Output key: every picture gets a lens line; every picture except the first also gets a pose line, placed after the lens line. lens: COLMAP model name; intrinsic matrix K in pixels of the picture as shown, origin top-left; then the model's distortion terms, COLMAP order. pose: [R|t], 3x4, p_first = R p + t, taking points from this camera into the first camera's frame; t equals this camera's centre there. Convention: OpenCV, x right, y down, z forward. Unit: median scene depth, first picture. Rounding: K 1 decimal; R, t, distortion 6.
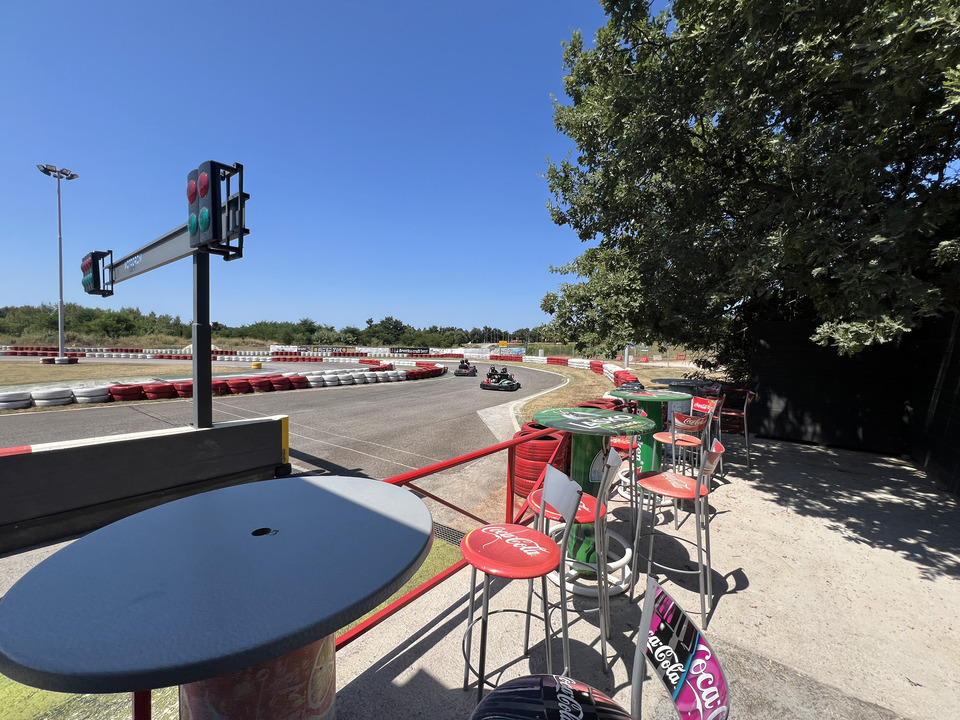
lens RADIAL K [[382.6, 0, 480.0], [0, 382.6, 361.6], [0, 0, 1]] dist [-0.000608, 0.000162]
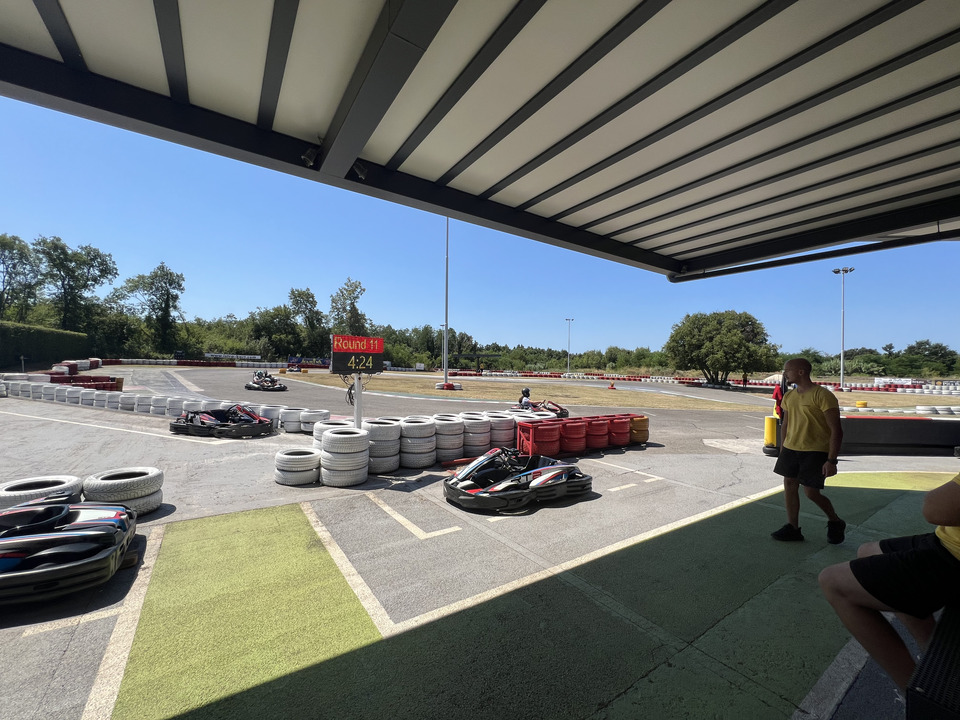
lens RADIAL K [[382.6, 0, 480.0], [0, 382.6, 361.6], [0, 0, 1]] dist [-0.000608, 0.000162]
pose [[0.578317, -0.021765, -0.815521, -1.135337], [-0.037680, 0.997865, -0.053352, 0.036118], [0.814941, 0.061584, 0.576262, -1.880154]]
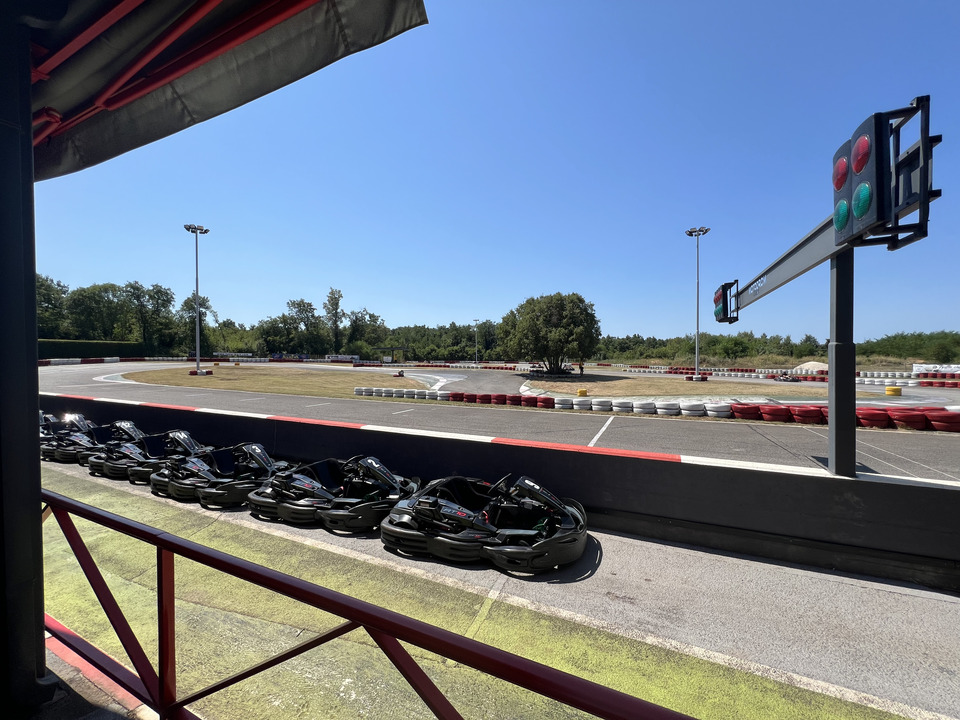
lens RADIAL K [[382.6, 0, 480.0], [0, 382.6, 361.6], [0, 0, 1]] dist [-0.000608, 0.000162]
pose [[0.224020, -0.016064, -0.974452, -0.036792], [-0.033946, 0.999129, -0.024275, -0.004264], [0.973993, 0.038517, 0.223279, 0.028400]]
